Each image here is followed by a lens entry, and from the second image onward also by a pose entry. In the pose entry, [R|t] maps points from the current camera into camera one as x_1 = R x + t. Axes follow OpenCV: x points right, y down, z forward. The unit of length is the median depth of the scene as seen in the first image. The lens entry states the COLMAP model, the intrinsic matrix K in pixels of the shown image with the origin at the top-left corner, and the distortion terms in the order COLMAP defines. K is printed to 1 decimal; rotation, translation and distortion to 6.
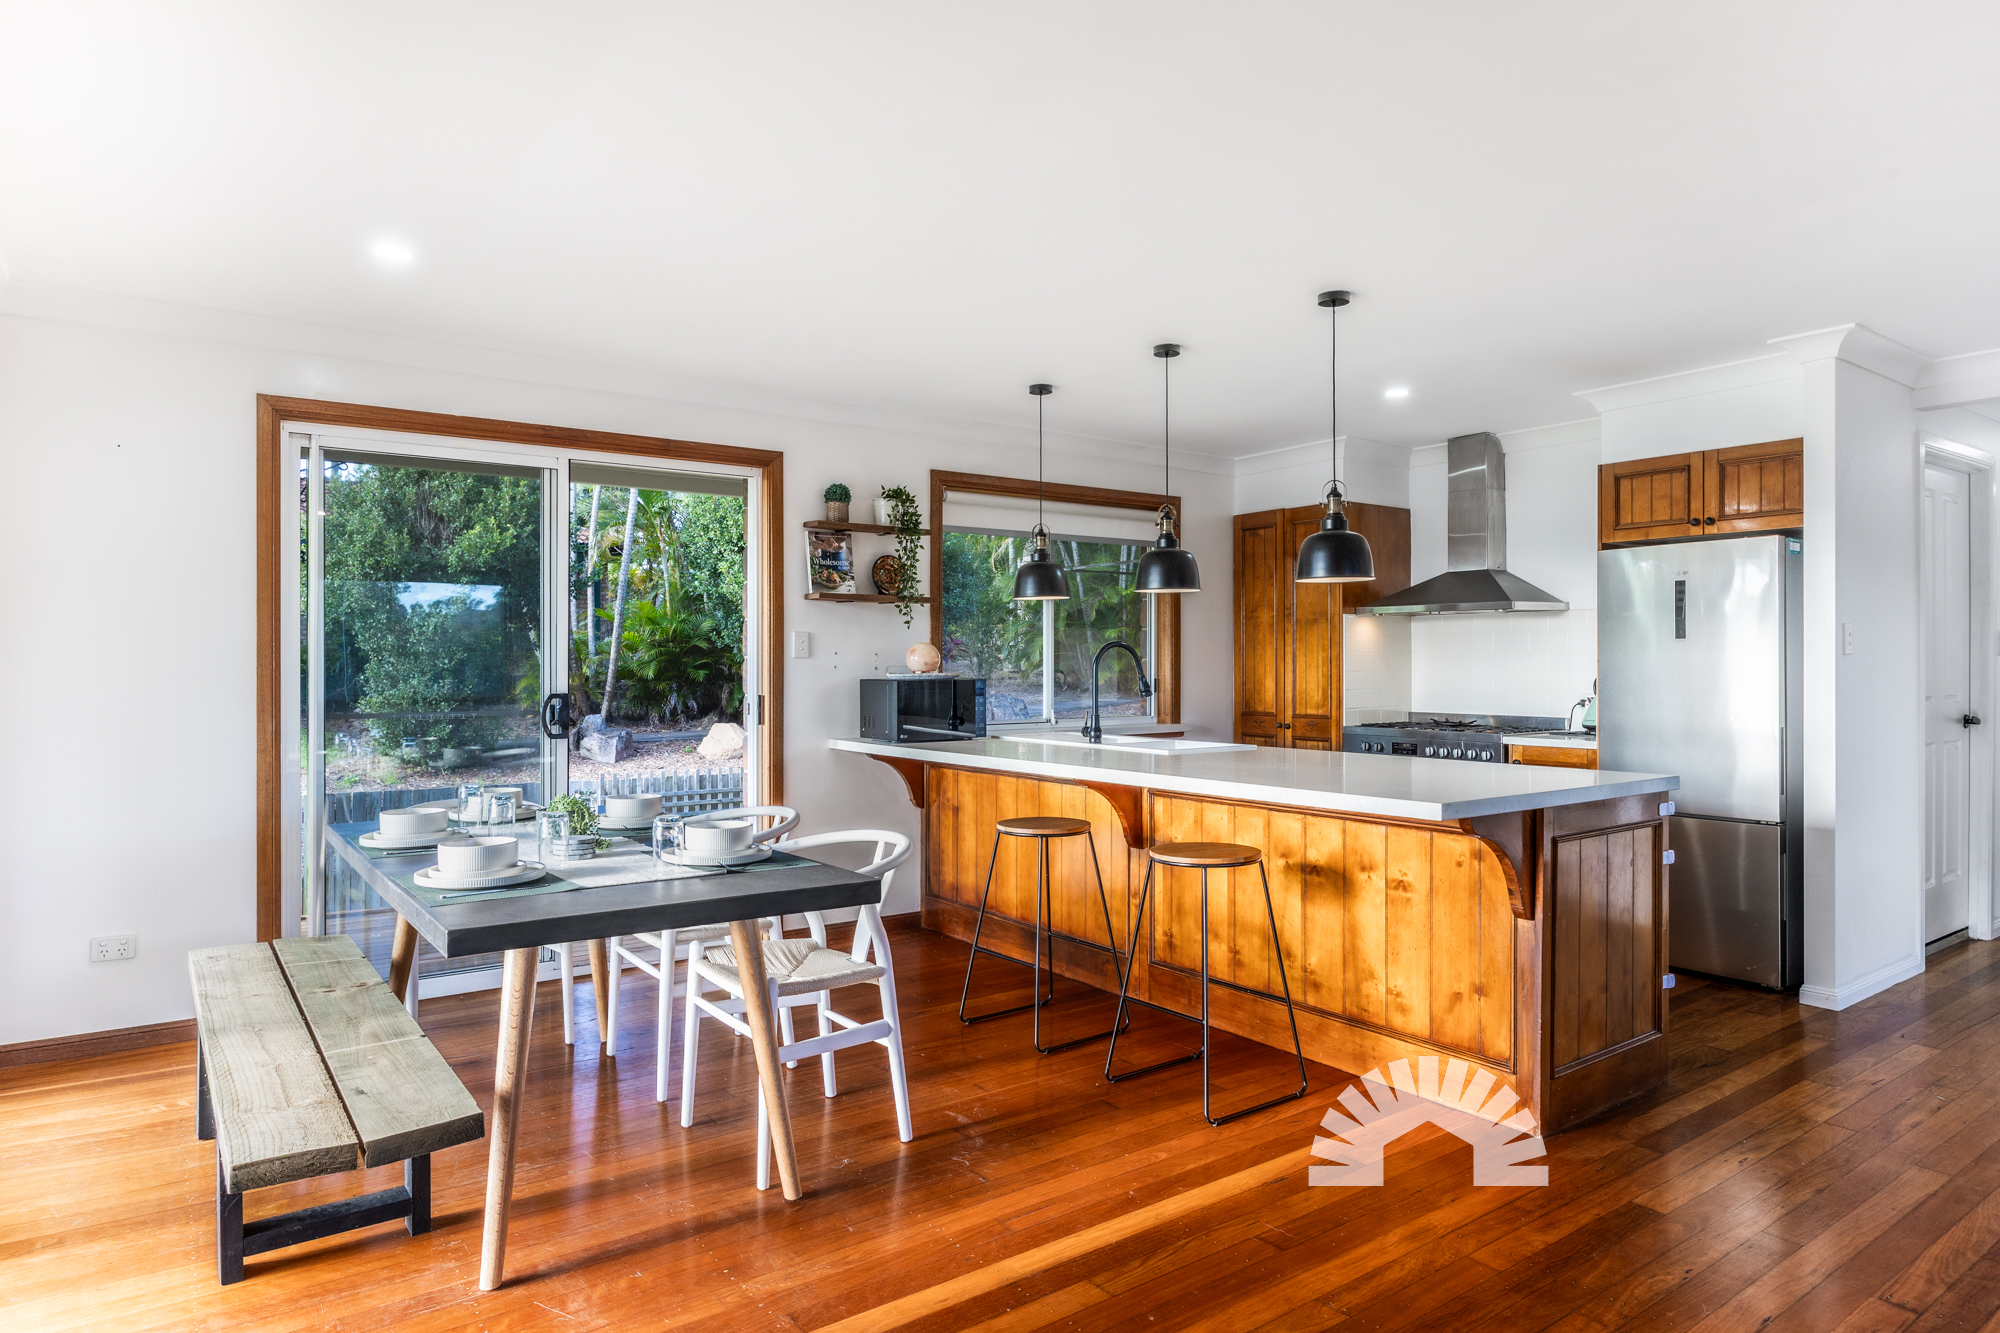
lens RADIAL K [[1174.0, 0, 995.4], [0, 1174.0, 667.8], [0, 0, 1]] dist [-0.007198, -0.002776]
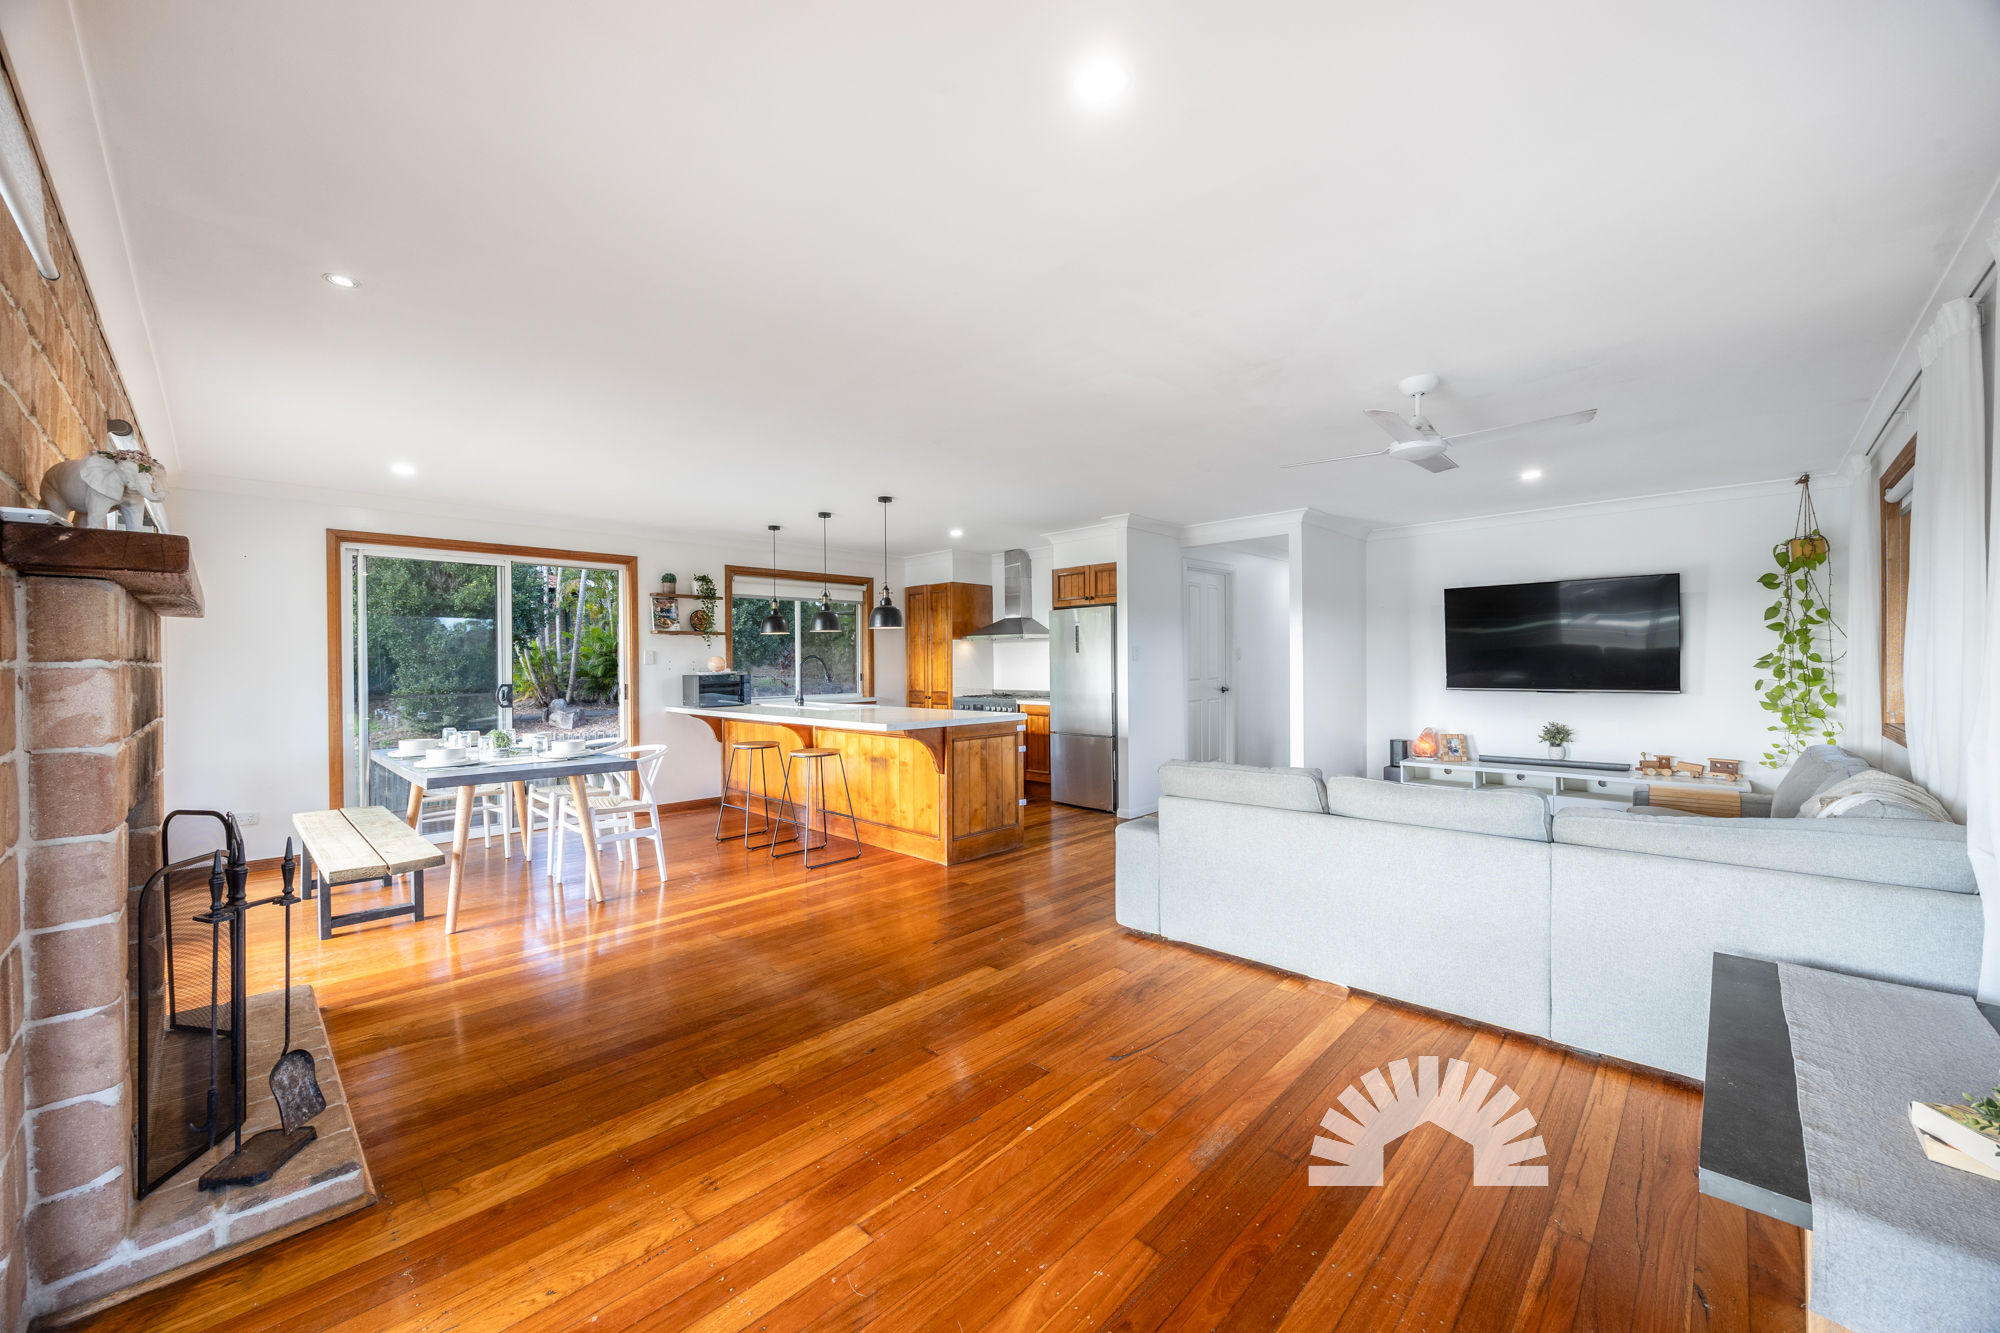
lens RADIAL K [[766.8, 0, 997.3], [0, 766.8, 670.8], [0, 0, 1]] dist [0.000702, 0.000170]
pose [[0.985845, -0.007632, 0.167483, 0.182188], [0.006732, 0.999960, 0.005940, -0.001270], [-0.167522, -0.004728, 0.985857, -0.322483]]
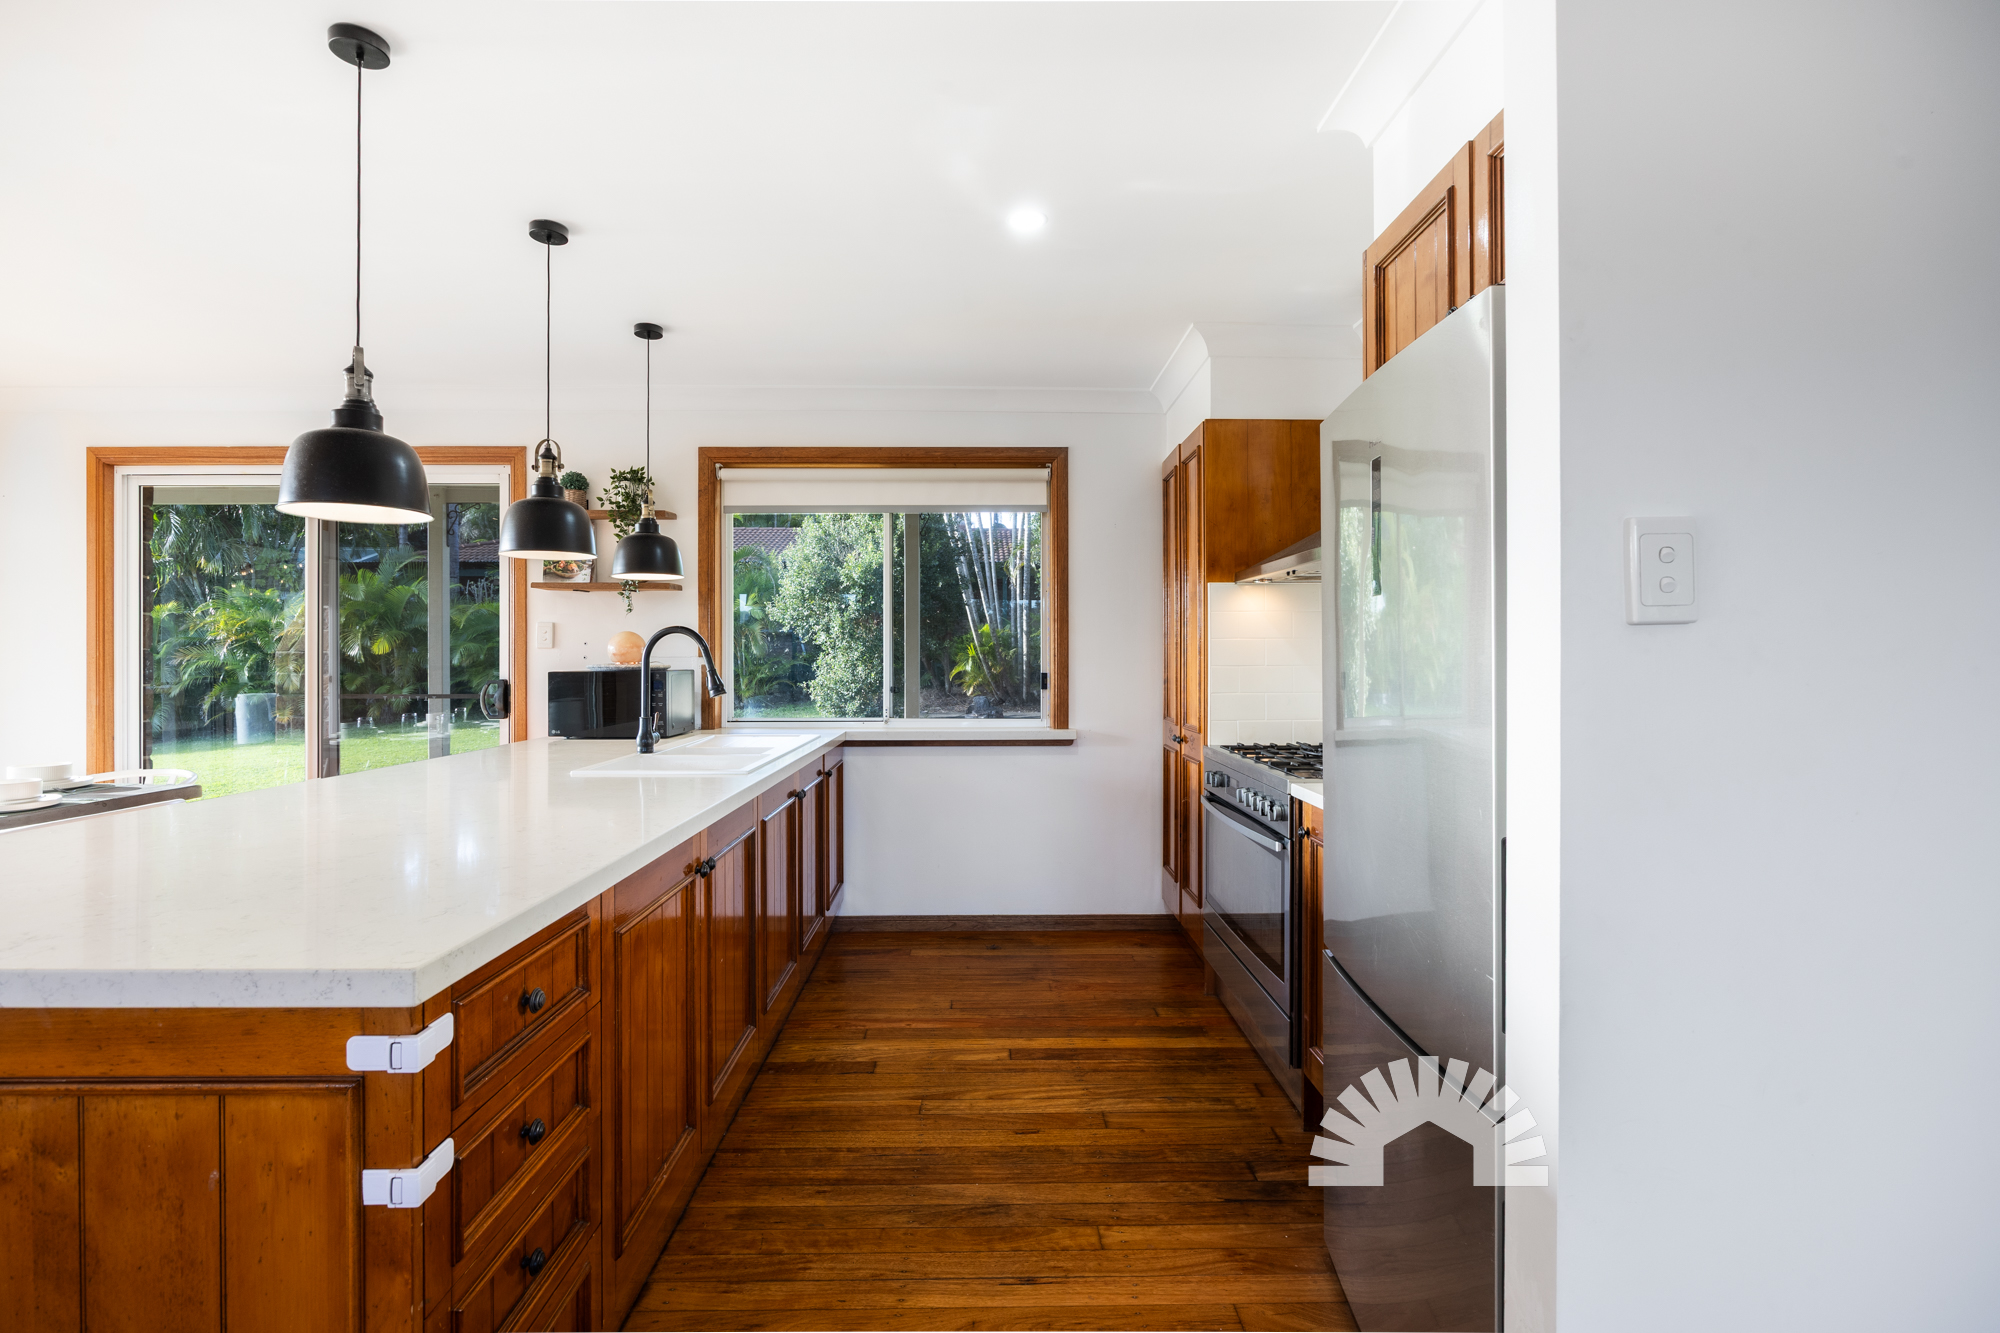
lens RADIAL K [[896.8, 0, 989.9], [0, 896.8, 659.9], [0, 0, 1]] dist [-0.001197, -0.000199]
pose [[0.810202, 0.002526, -0.586145, 0.589040], [-0.000870, 0.999995, 0.003107, -0.001643], [0.586150, -0.002008, 0.810200, 0.589650]]
